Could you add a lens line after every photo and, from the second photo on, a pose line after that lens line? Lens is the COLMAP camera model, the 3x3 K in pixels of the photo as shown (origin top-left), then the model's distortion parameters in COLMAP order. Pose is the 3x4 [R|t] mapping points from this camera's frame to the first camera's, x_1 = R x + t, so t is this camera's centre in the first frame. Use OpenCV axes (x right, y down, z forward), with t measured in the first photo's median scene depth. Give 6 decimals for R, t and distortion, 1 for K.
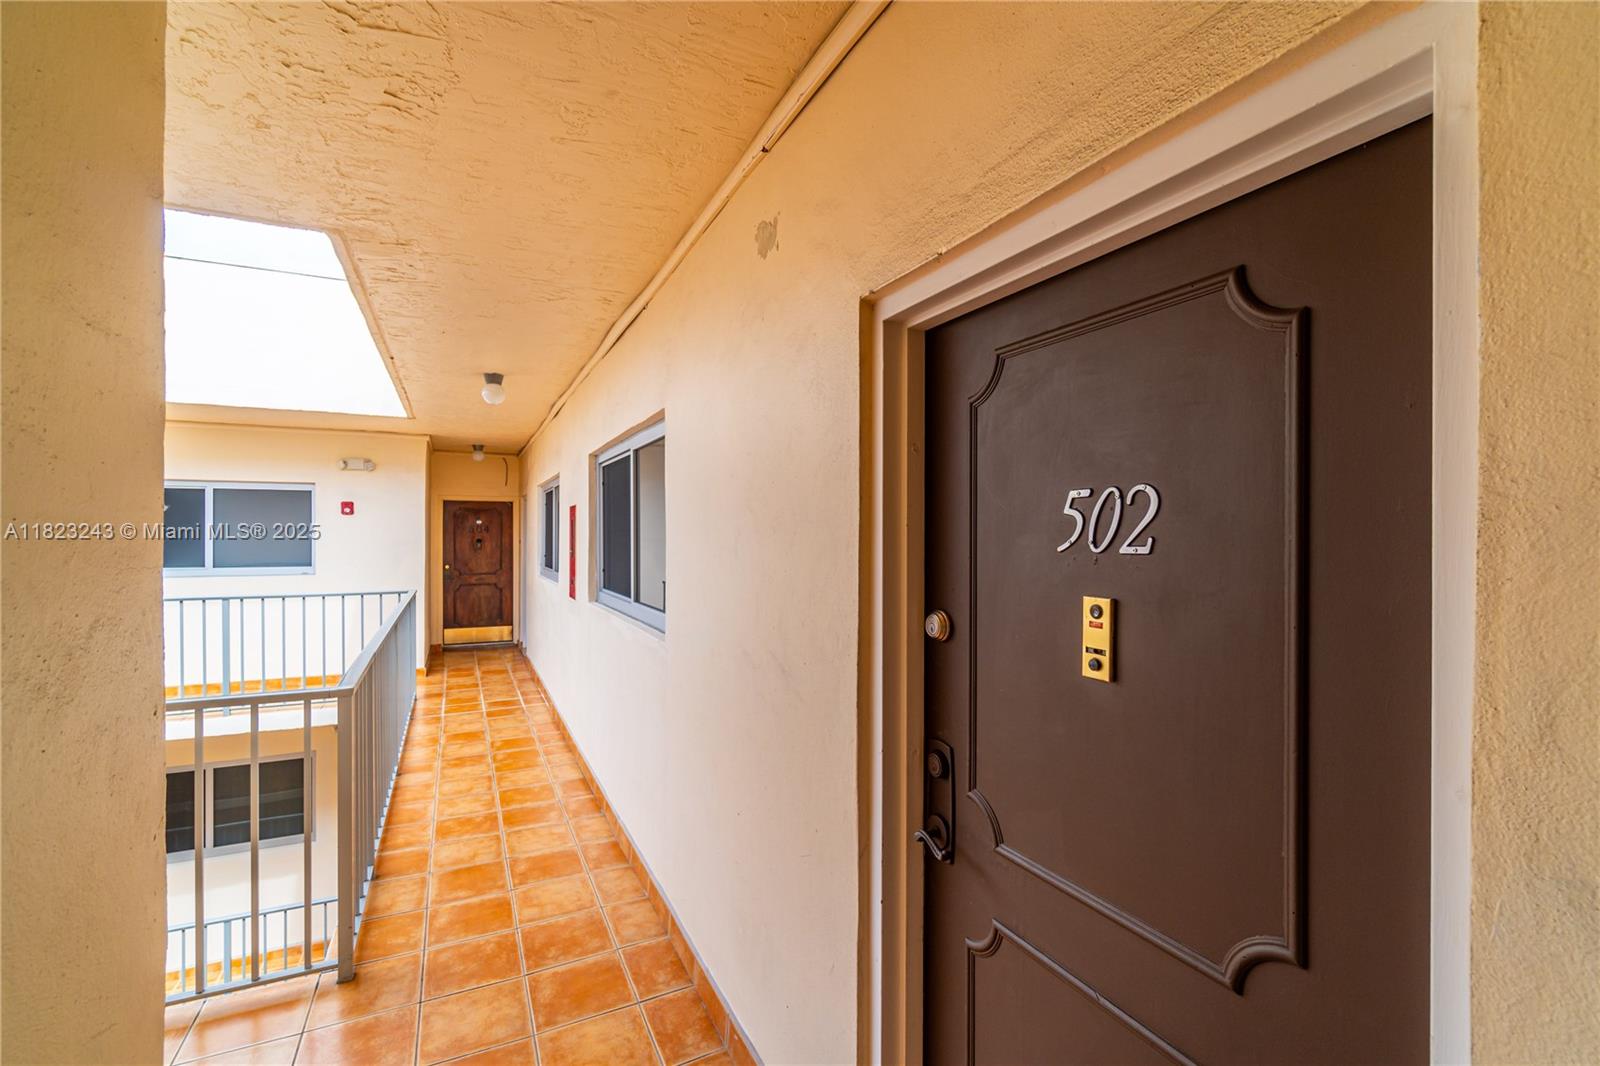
lens RADIAL K [[695.2, 0, 790.9], [0, 695.2, 540.7], [0, 0, 1]] dist [-0.003435, -0.000417]
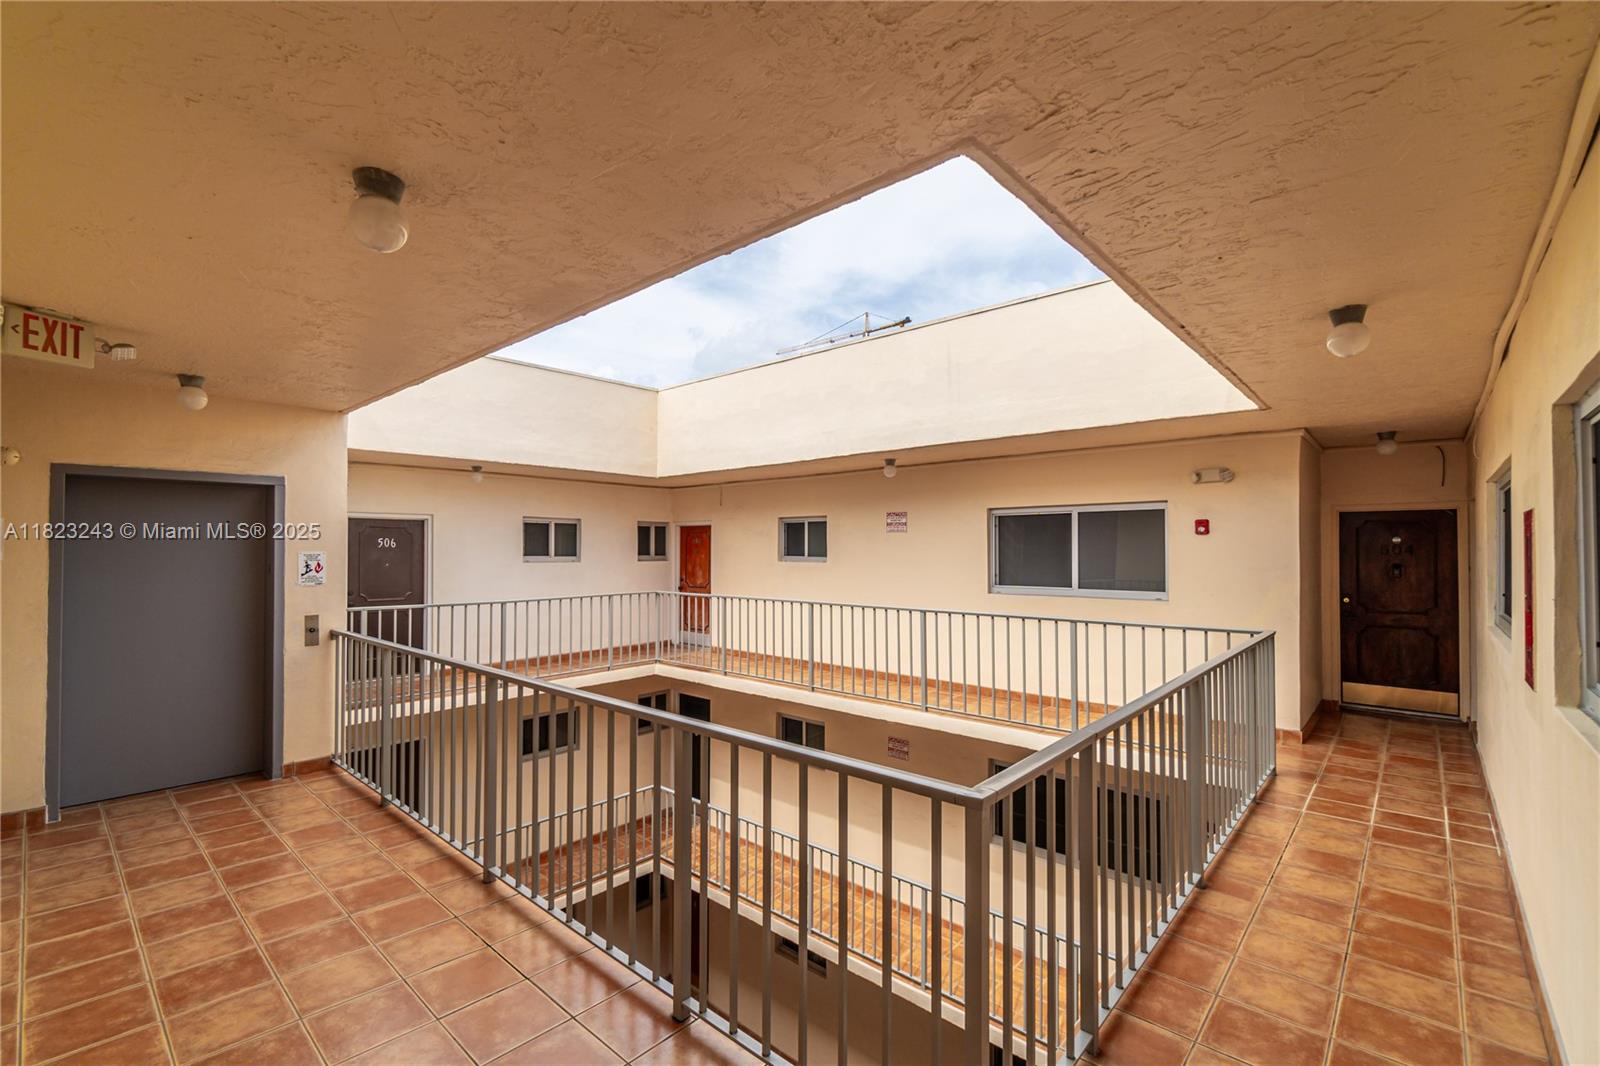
lens RADIAL K [[695.2, 0, 790.9], [0, 695.2, 540.7], [0, 0, 1]] dist [-0.003435, -0.000417]
pose [[0.373088, -0.015255, -0.927670, -0.025864], [-0.009000, 0.999758, -0.020060, -0.008294], [0.927752, 0.015833, 0.372861, 0.209378]]
